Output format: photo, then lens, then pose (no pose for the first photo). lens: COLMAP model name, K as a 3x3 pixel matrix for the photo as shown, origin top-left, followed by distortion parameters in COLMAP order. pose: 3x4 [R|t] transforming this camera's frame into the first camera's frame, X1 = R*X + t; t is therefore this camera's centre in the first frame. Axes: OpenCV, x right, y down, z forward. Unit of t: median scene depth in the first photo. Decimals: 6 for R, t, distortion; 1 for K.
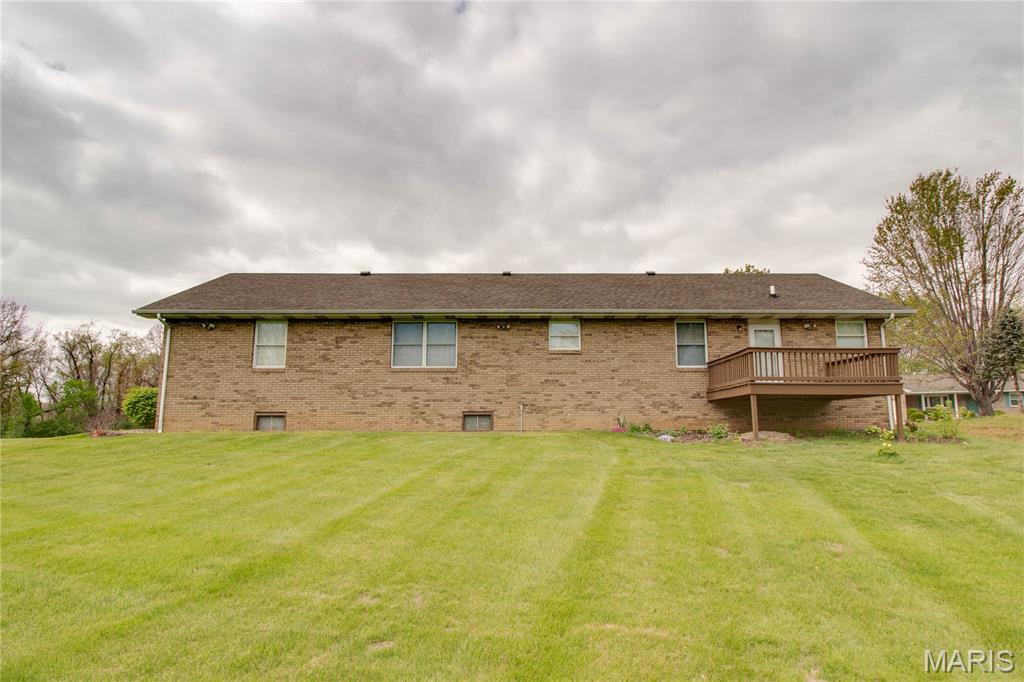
lens RADIAL K [[591.8, 0, 512.0], [0, 591.8, 341.0], [0, 0, 1]] dist [-0.001688, -0.000005]
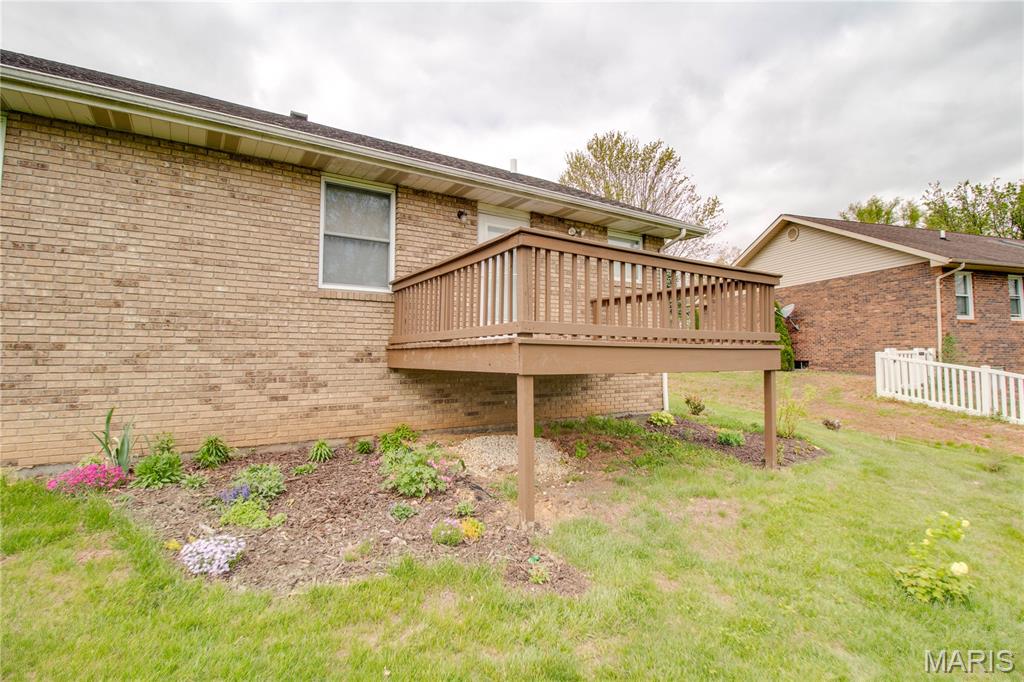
lens RADIAL K [[494.8, 0, 527.1], [0, 494.8, 327.3], [0, 0, 1]] dist [0.003287, -0.014479]
pose [[0.829222, 0.033897, 0.557891, 0.207952], [-0.084696, 0.994253, 0.065478, 0.037307], [-0.552465, -0.101547, 0.827327, 0.634258]]
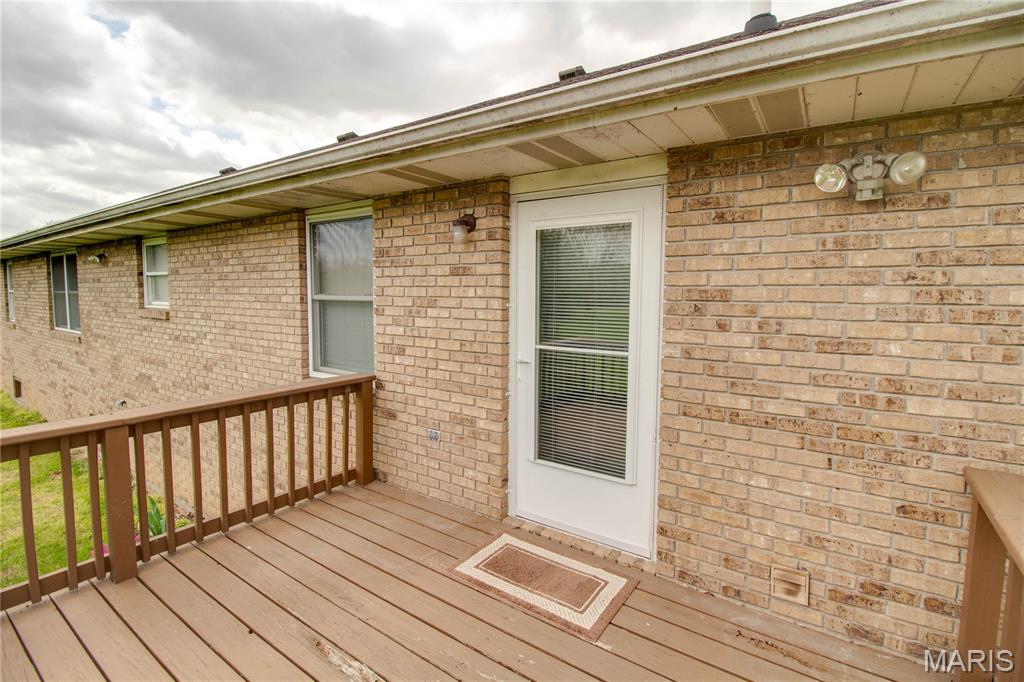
lens RADIAL K [[494.8, 0, 527.1], [0, 494.8, 327.3], [0, 0, 1]] dist [0.003287, -0.014479]
pose [[0.822124, 0.048117, -0.567271, 0.510152], [0.078870, 0.977188, 0.197190, -0.020181], [0.563818, -0.206855, 0.799575, 0.870210]]
